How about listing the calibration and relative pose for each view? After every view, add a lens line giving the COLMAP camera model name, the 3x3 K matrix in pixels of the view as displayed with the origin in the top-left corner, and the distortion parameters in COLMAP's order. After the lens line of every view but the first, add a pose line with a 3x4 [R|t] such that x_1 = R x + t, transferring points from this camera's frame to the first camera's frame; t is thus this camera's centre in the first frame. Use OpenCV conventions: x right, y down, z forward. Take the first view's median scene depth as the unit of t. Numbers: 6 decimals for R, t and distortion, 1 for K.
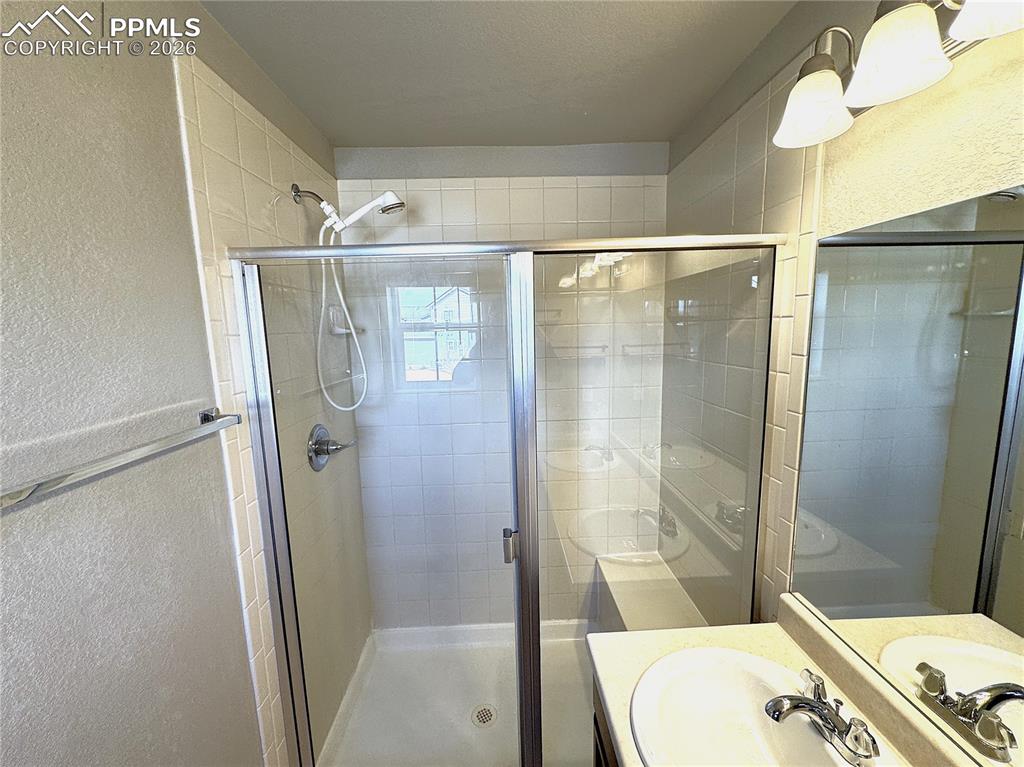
lens RADIAL K [[409.9, 0, 510.8], [0, 409.9, 386.9], [0, 0, 1]] dist [-0.004002, 0.000467]
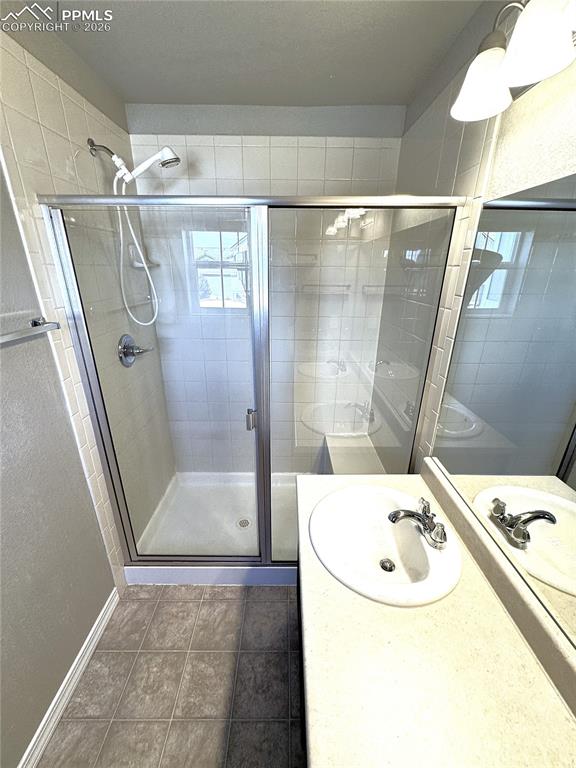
lens RADIAL K [[307.4, 0, 288.3], [0, 307.4, 386.0], [0, 0, 1]] dist [-0.004002, 0.000467]
pose [[0.998890, 0.044305, -0.015996, 0.118722], [-0.039705, 0.974664, 0.220121, 0.009849], [0.025343, -0.219242, 0.975341, -0.059097]]
